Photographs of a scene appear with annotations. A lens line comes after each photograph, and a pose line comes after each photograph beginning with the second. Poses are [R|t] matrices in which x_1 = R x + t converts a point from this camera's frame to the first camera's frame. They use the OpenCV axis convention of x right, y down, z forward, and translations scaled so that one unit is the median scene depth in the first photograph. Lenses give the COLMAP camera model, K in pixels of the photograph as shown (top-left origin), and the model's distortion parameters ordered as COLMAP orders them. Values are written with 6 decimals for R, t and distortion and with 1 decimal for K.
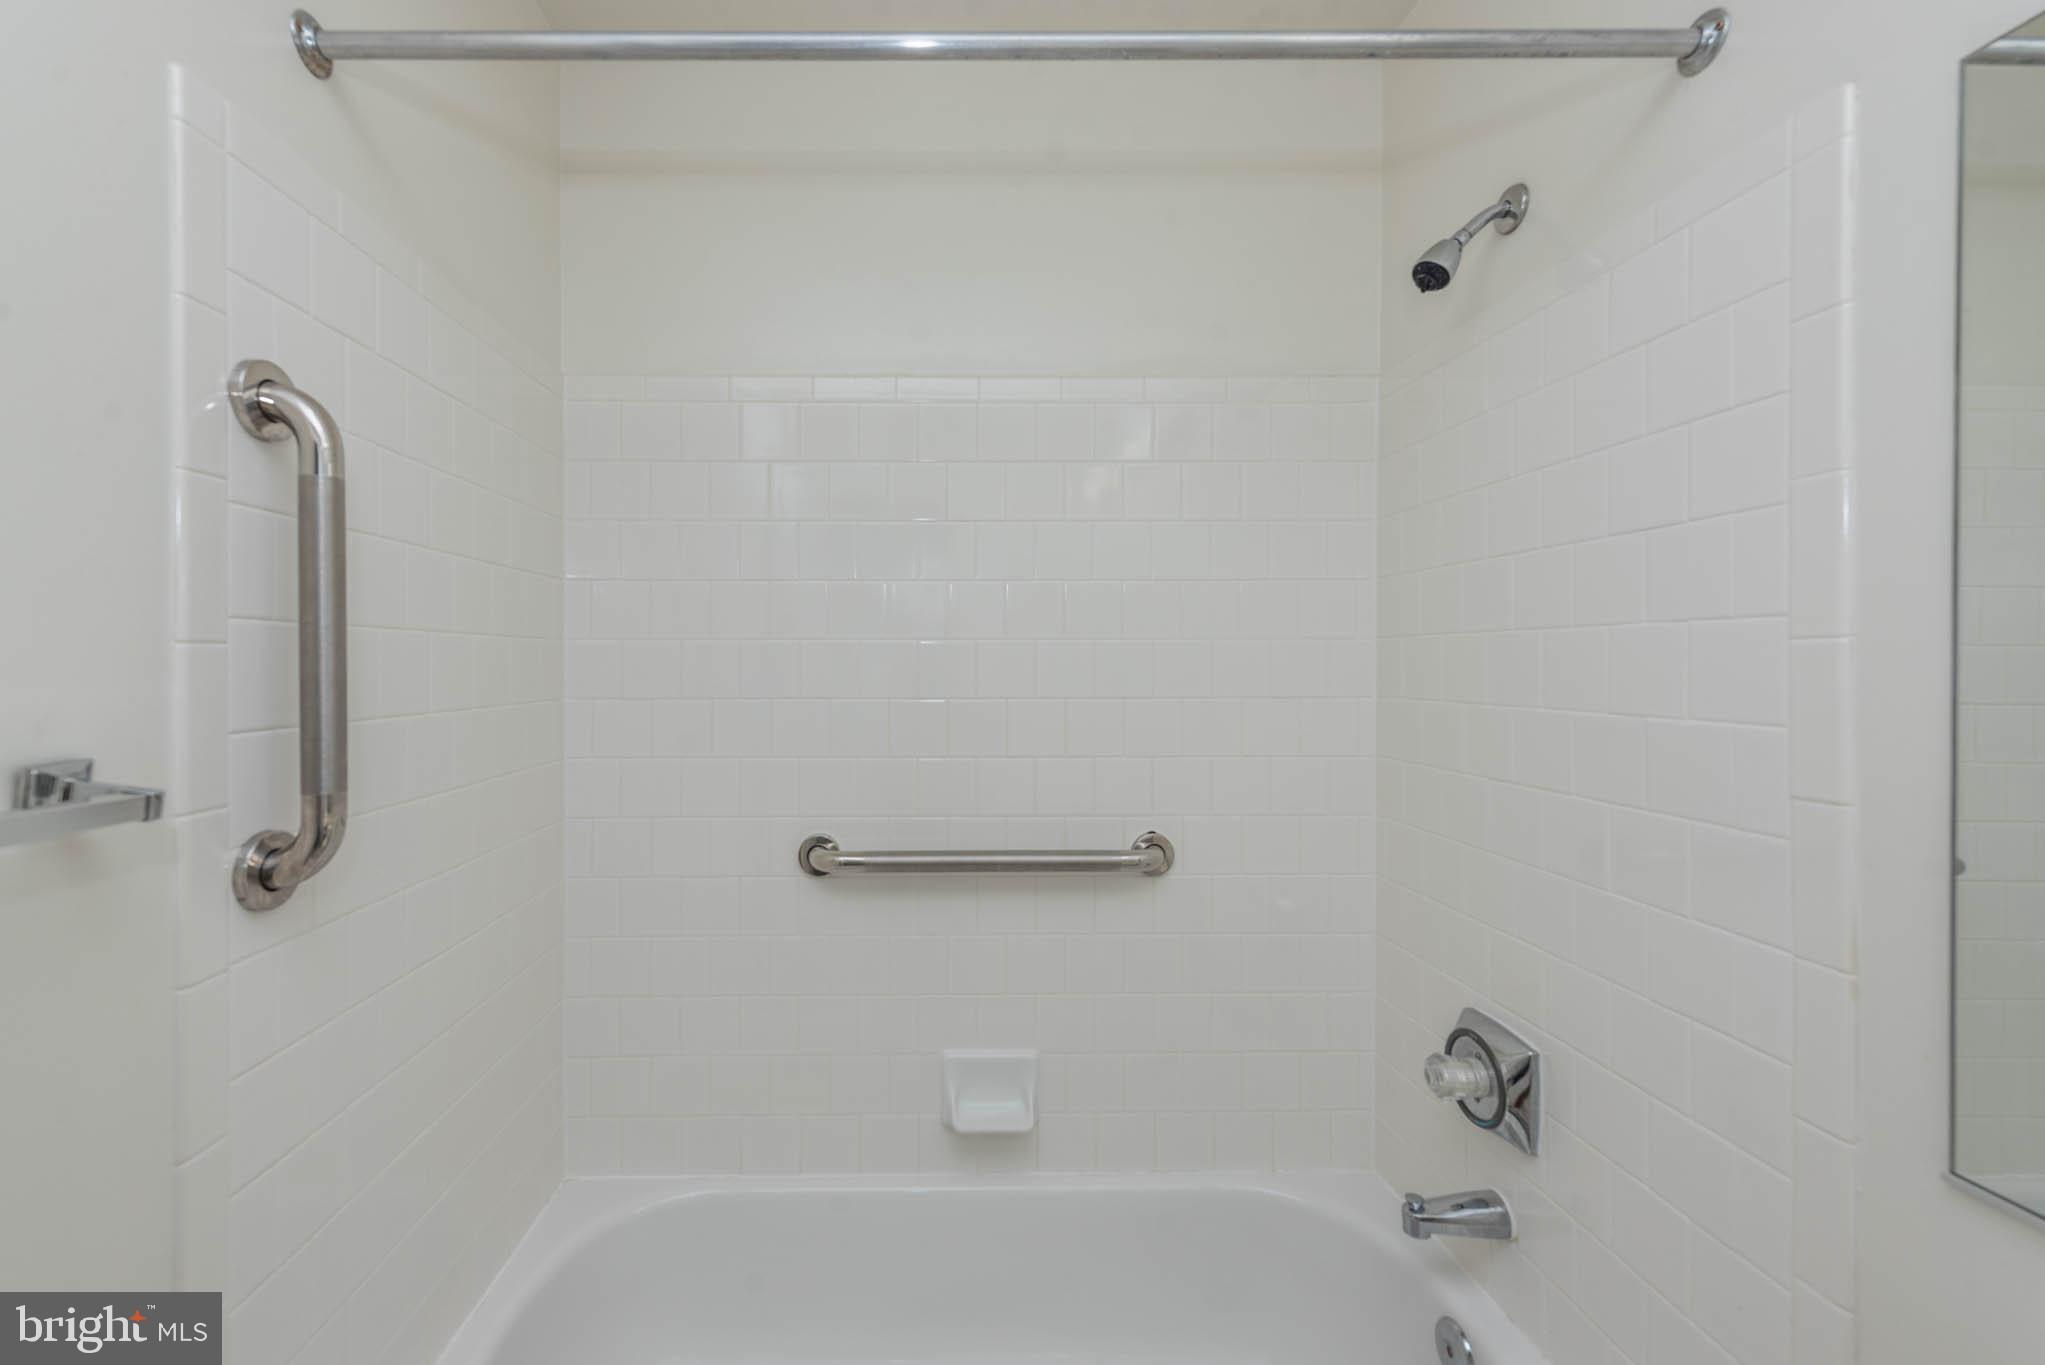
lens RADIAL K [[805.4, 0, 1015.0], [0, 805.4, 687.0], [0, 0, 1]] dist [0.025583, -0.013477]
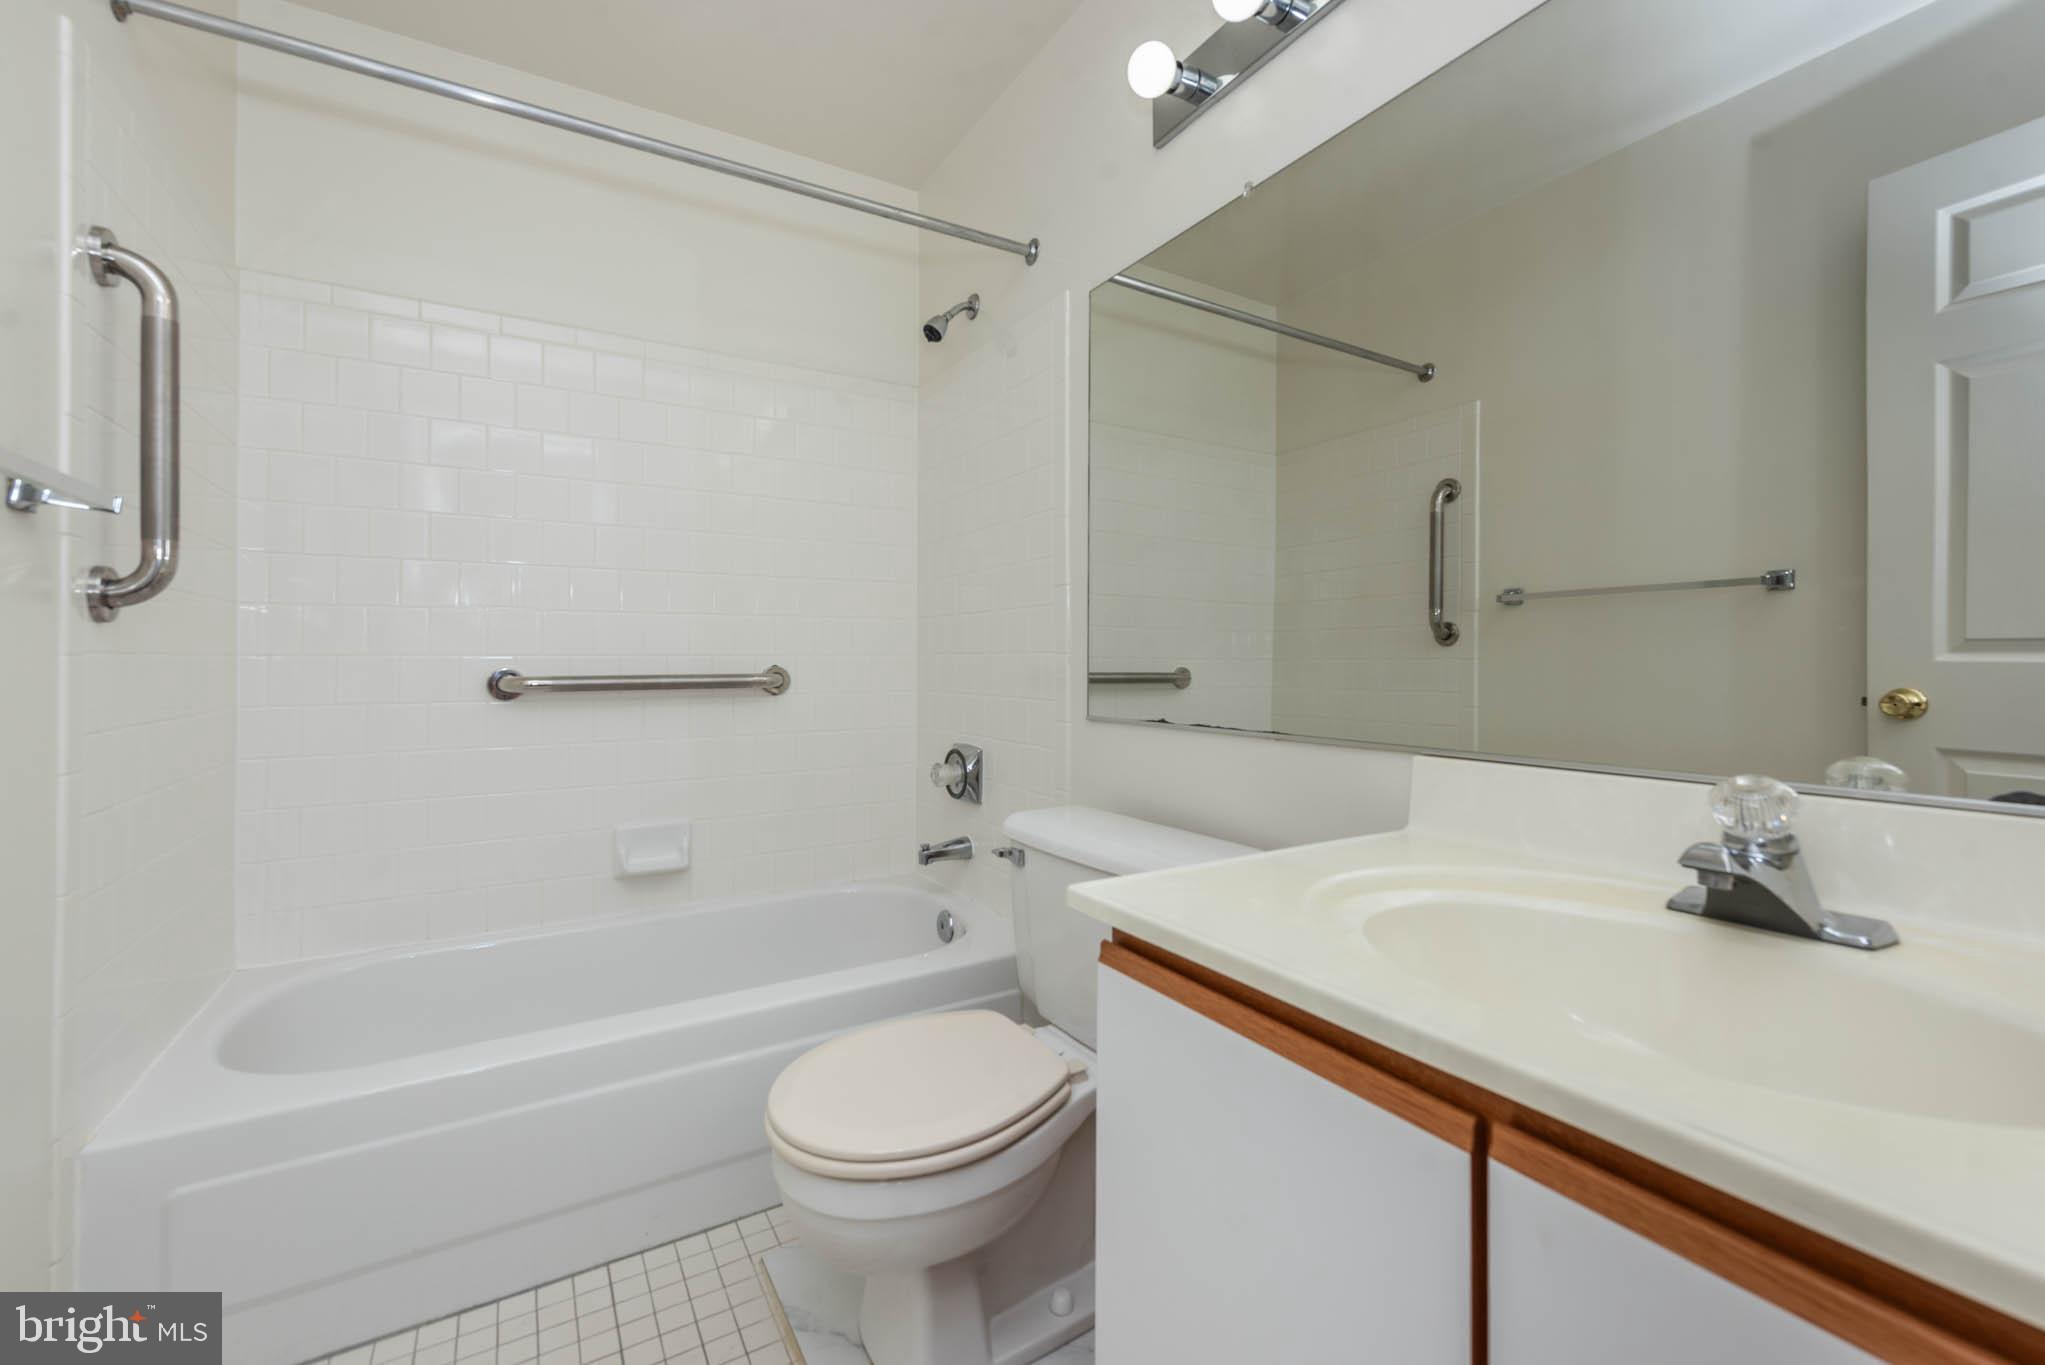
lens RADIAL K [[818.9, 0, 1026.8], [0, 818.9, 676.0], [0, 0, 1]] dist [0.011301, -0.000265]
pose [[0.898095, 0.009178, 0.439706, -0.100700], [-0.000079, 0.999786, -0.020708, 0.300107], [-0.439802, 0.018563, 0.897903, -0.729710]]
